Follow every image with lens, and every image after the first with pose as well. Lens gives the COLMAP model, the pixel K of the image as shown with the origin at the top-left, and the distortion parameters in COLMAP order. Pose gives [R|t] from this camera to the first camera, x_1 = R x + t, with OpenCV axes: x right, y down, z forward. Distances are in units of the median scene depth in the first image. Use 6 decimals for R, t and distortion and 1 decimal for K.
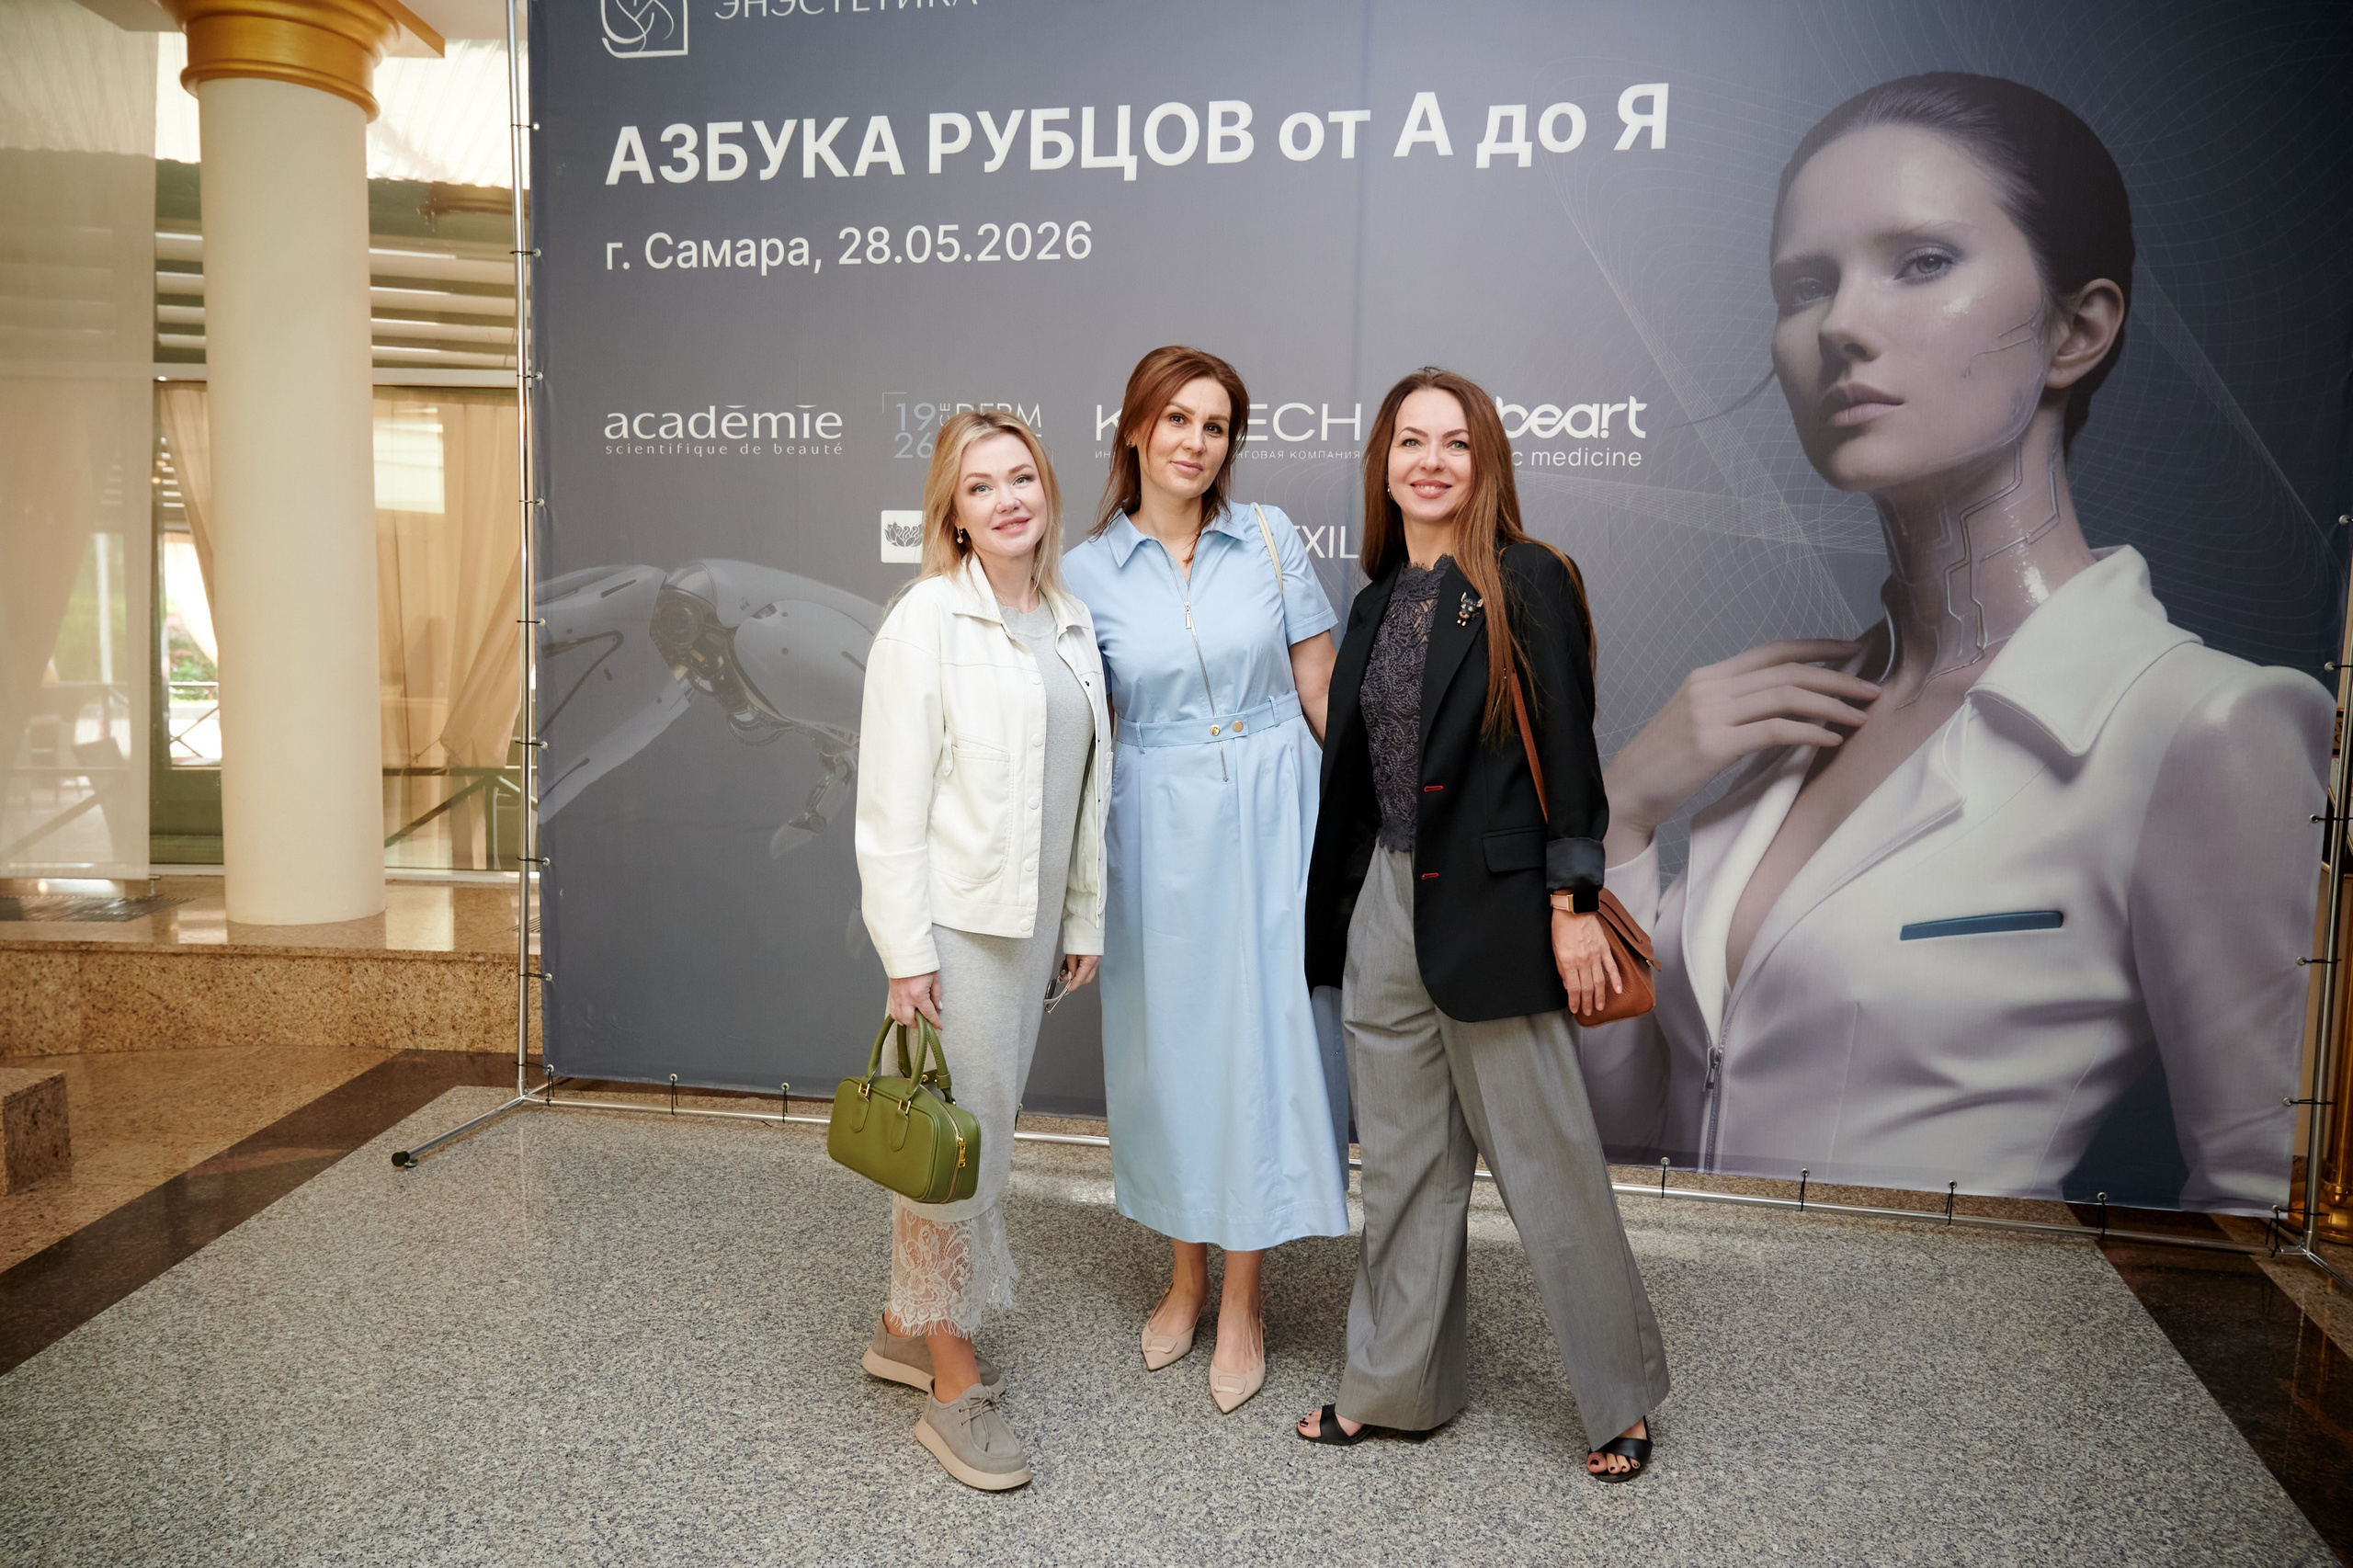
lens RADIAL K [[1614.7, 0, 1155.0], [0, 1614.7, 775.8], [0, 0, 1]] dist [-0.006570, 0.003609]
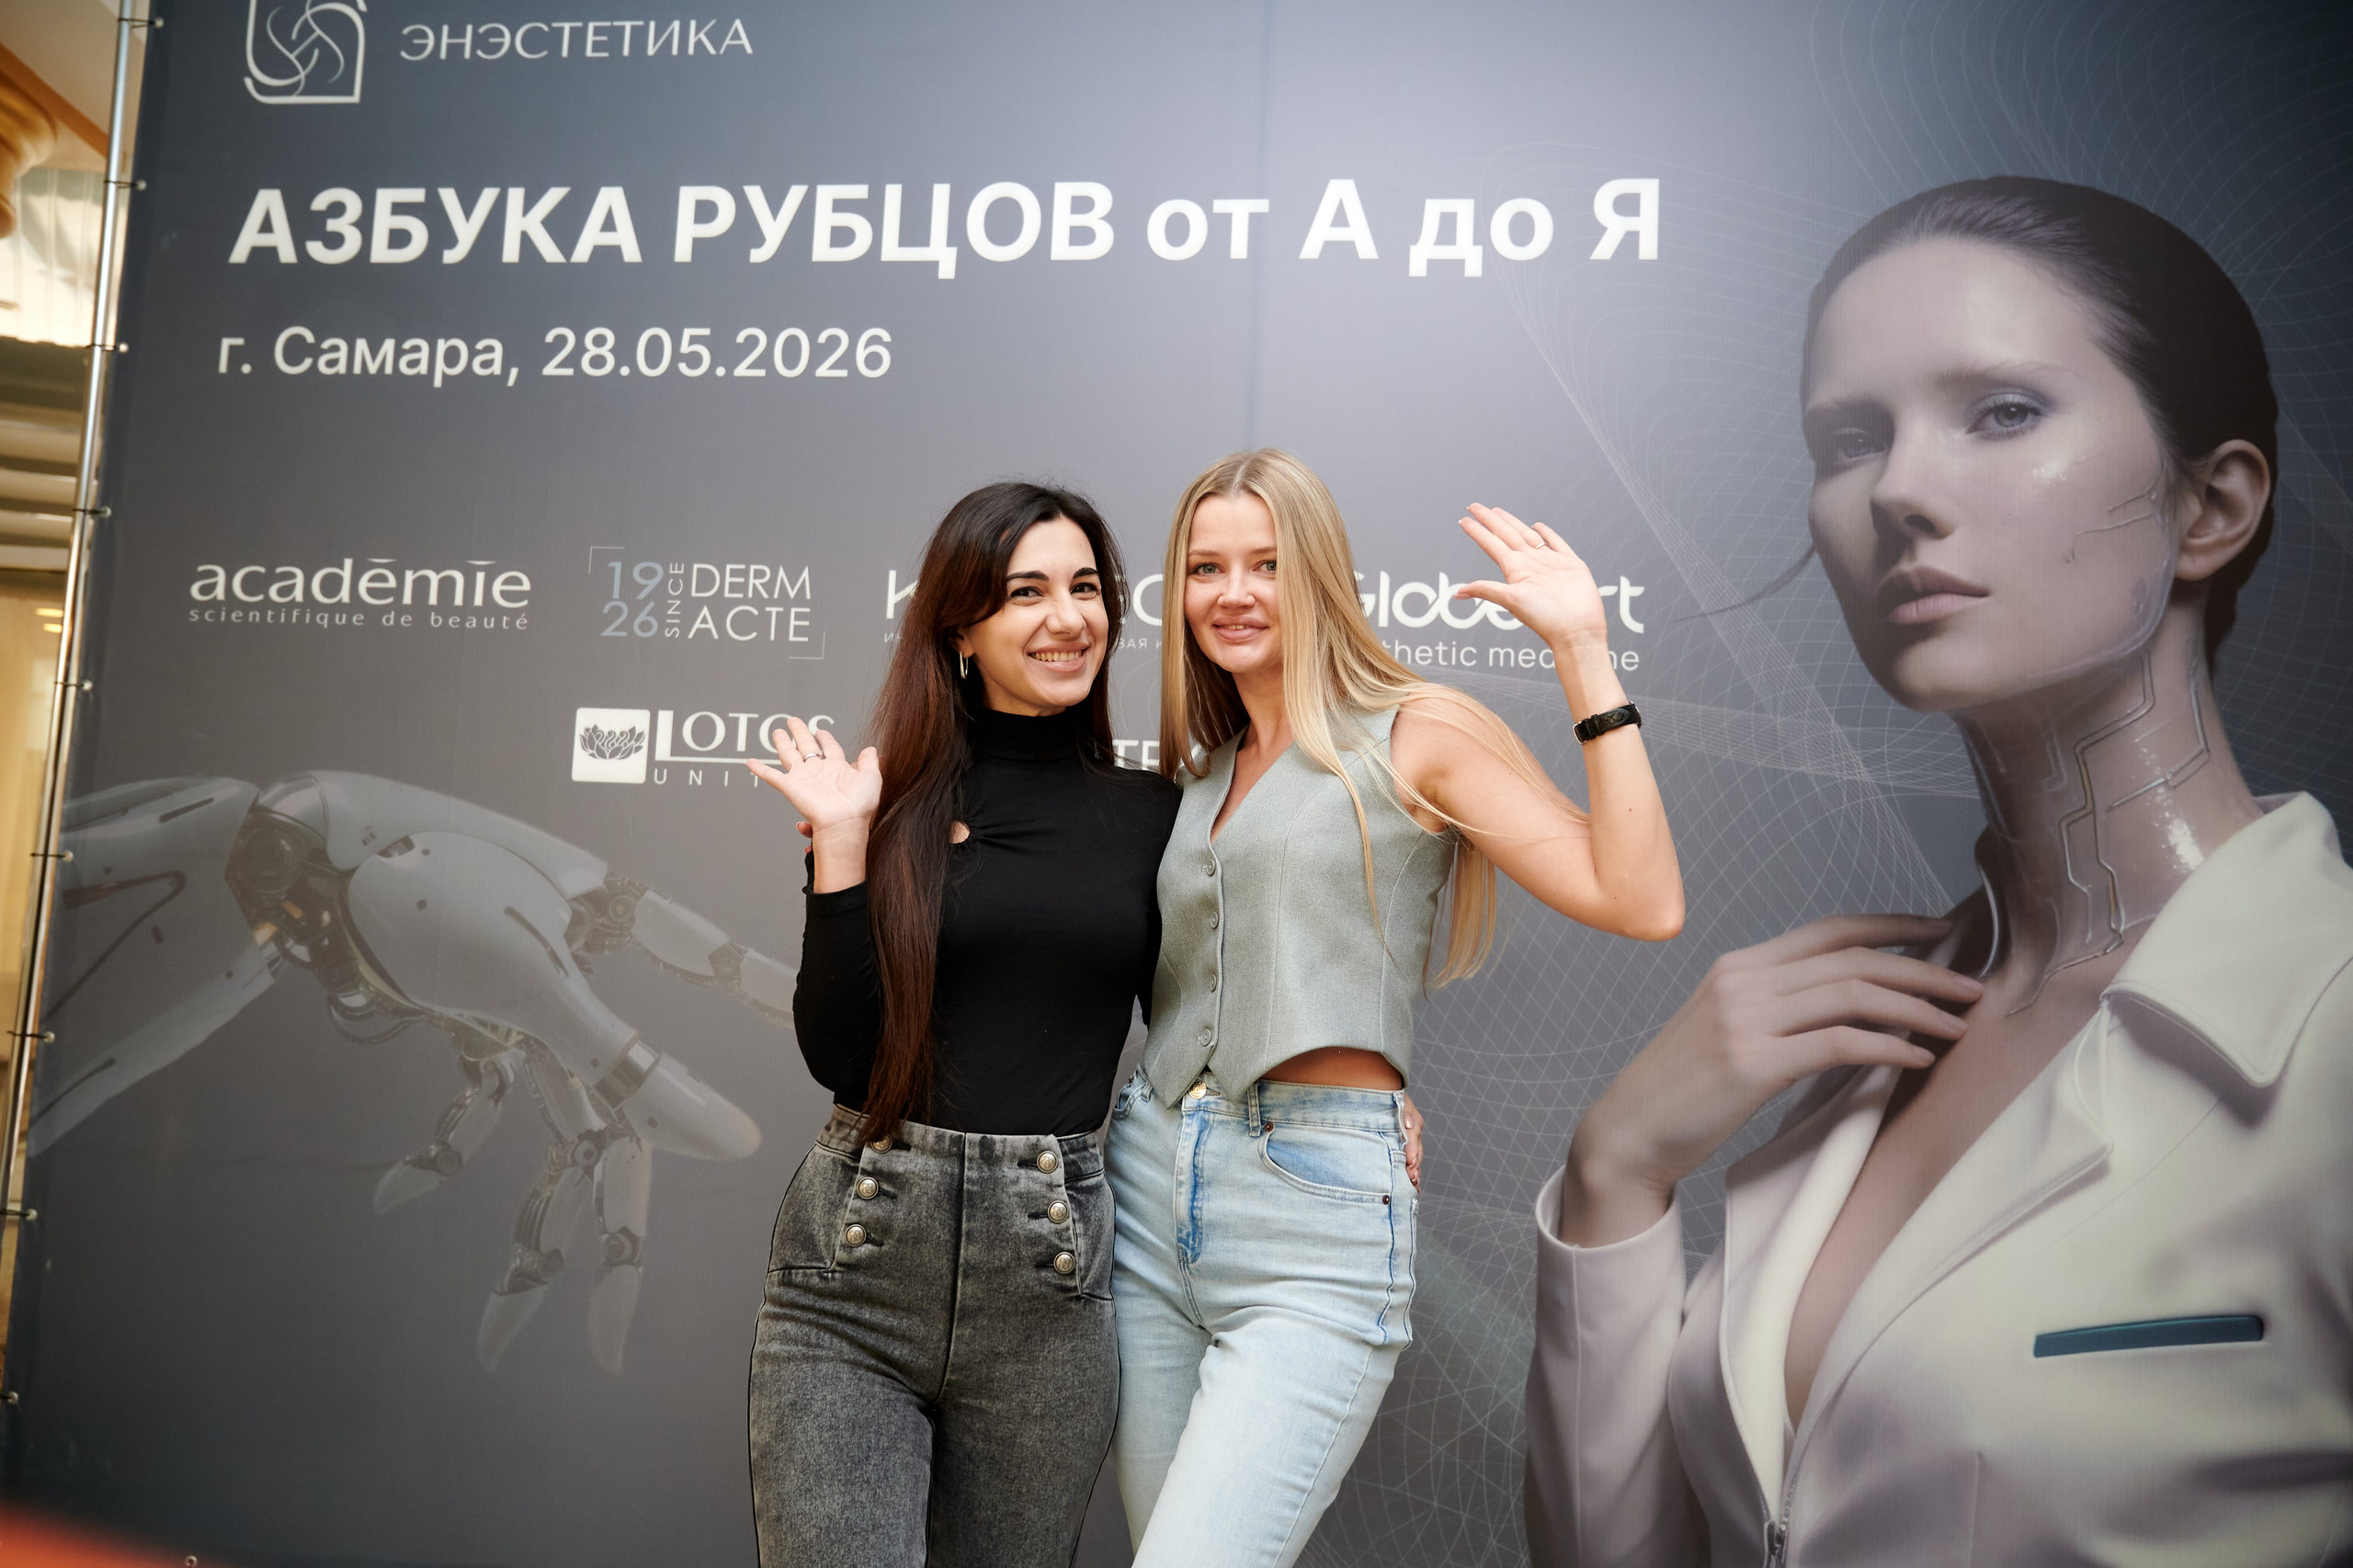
lens RADIAL K [[1614.7, 0, 1175.4], [0, 1614.7, 776.3], [0, 0, 1]] dist [-0.006570, 0.003609]
pose [[0.995374, 0.029947, 0.091284, 0.029274], [-0.012683, 0.982820, -0.184131, -0.009465], [-0.095230, 0.182121, 0.978654, 0.314406]]
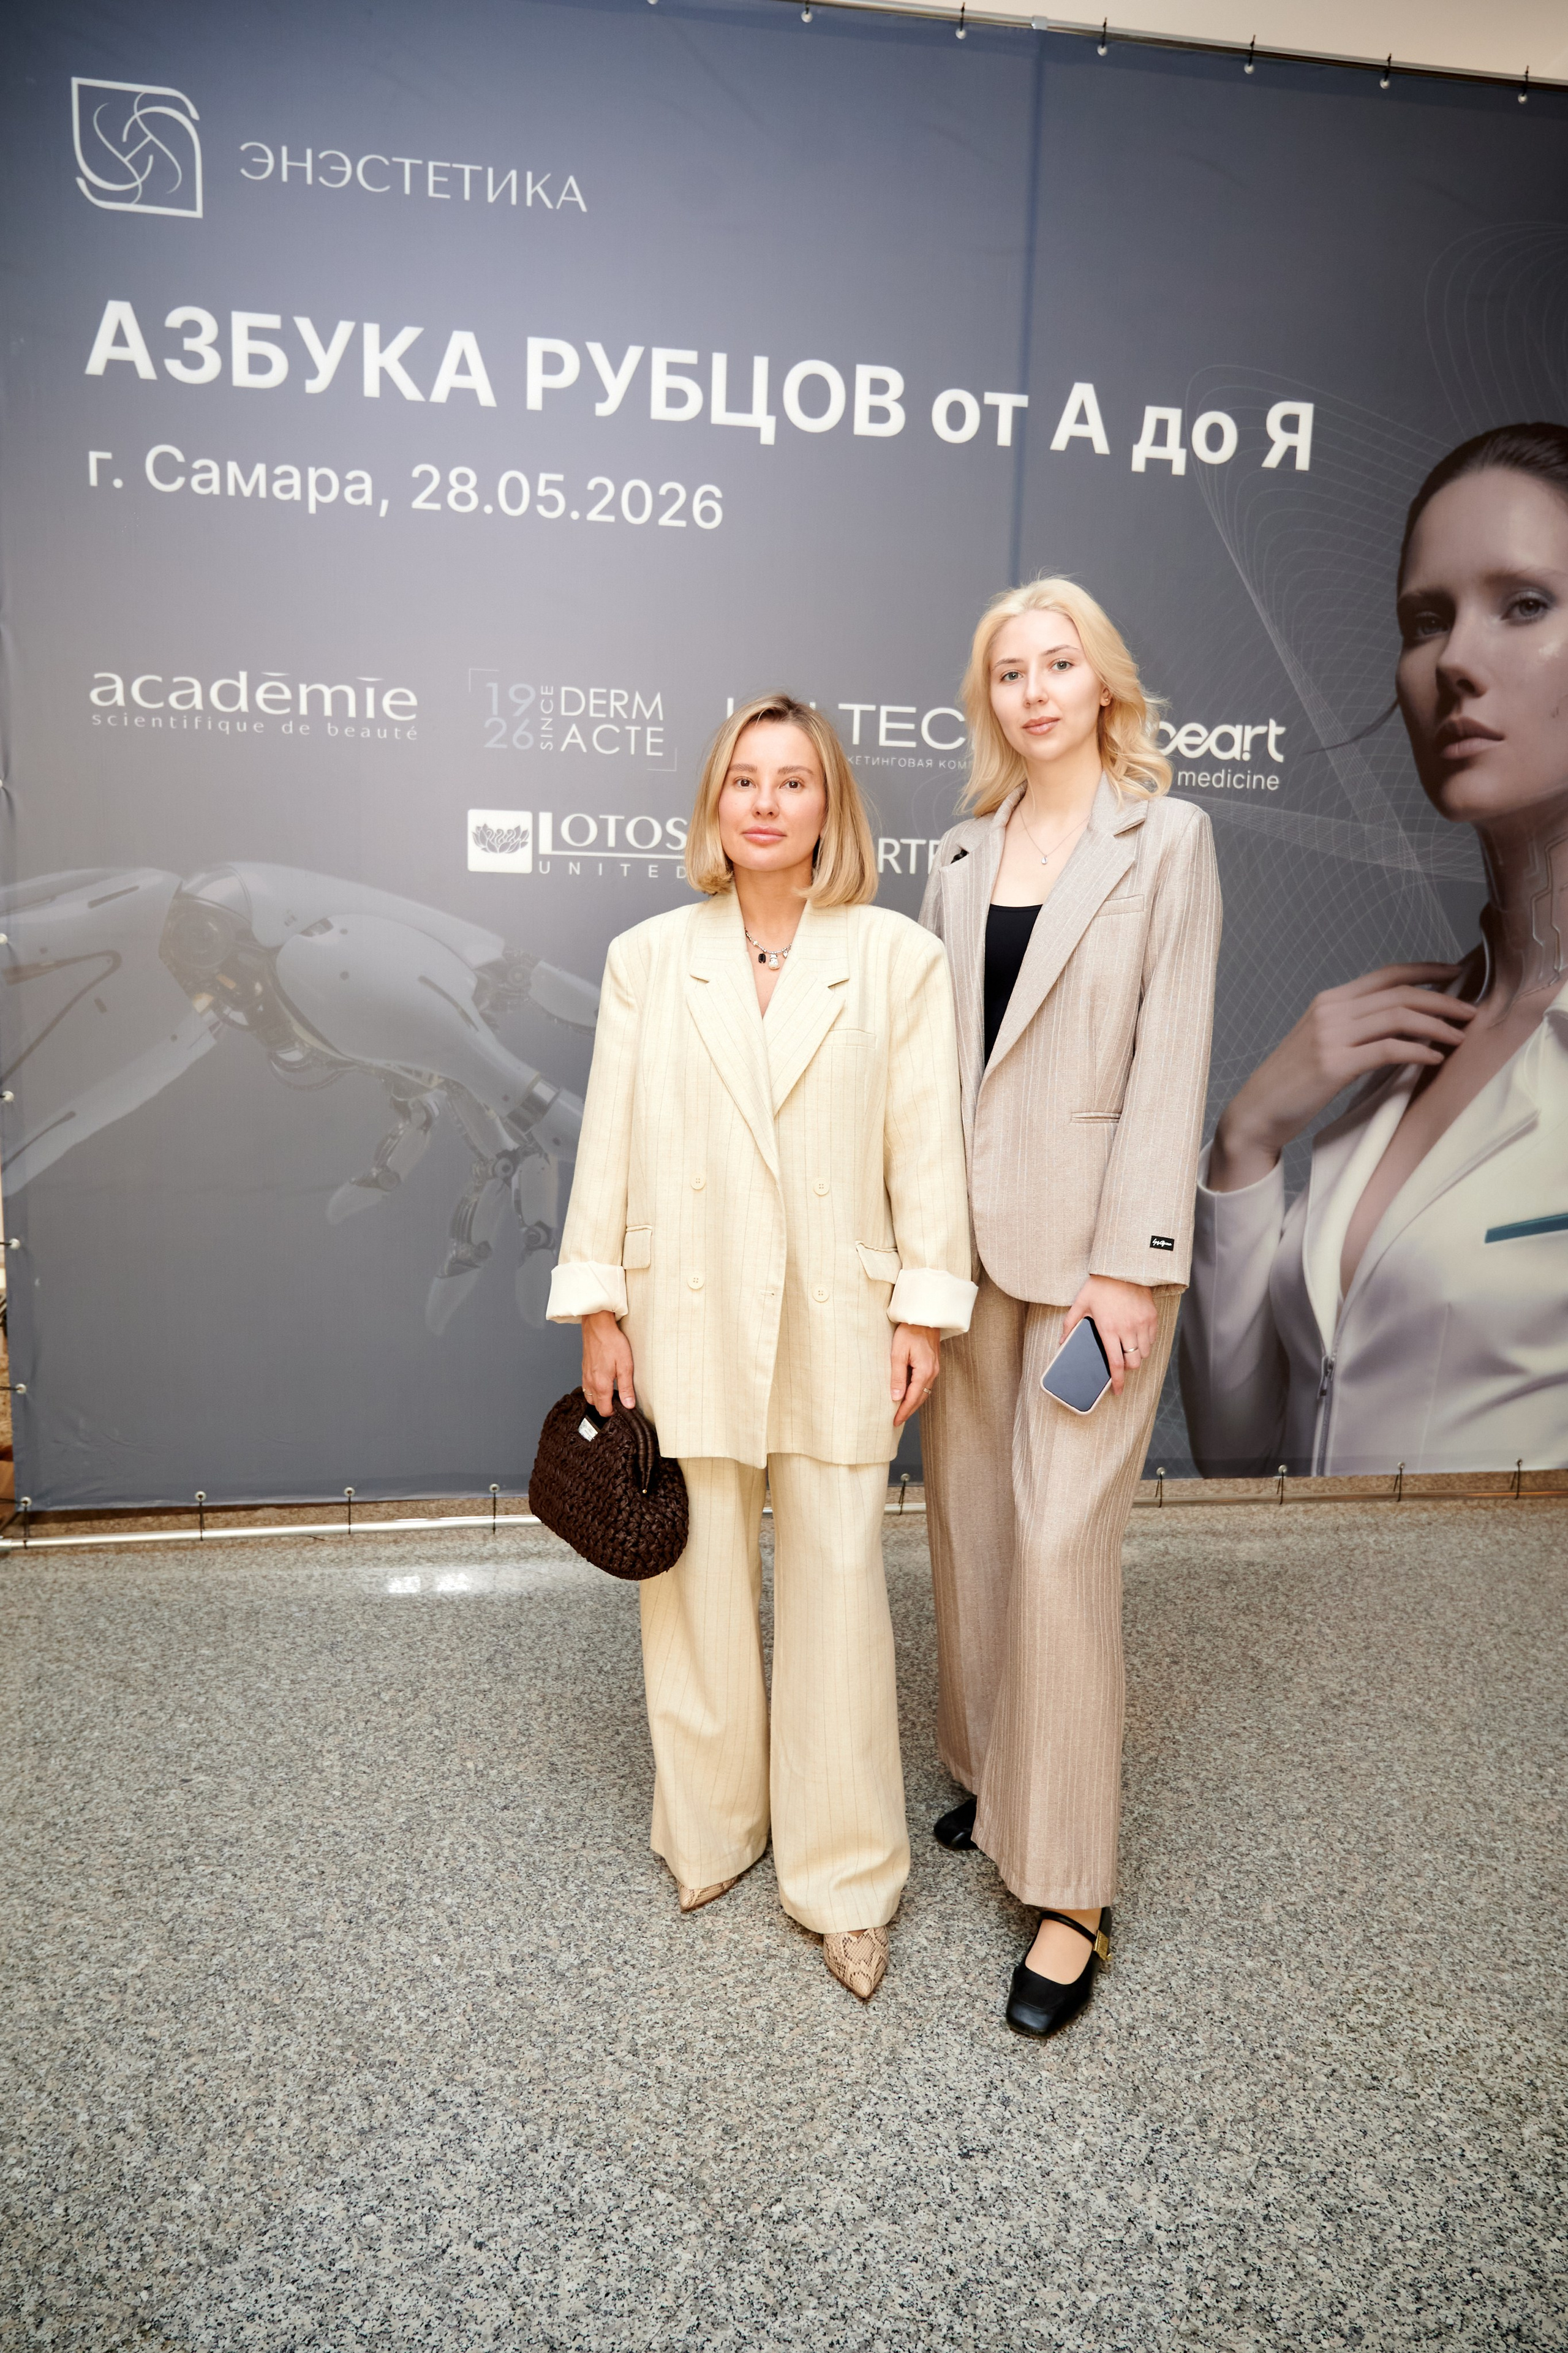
lens RADIAL K [[1614.9, 0, 773.5], [0, 1614.9, 1175.0], [0, 0, 1]] dist [-0.006570, 0.003609]
pose [[0.937567, -0.044452, 0.344952, -0.345460], [0.027574, 0.998177, 0.053686, -0.014506], [-0.346709, -0.040823, 0.937084, 0.152884]]
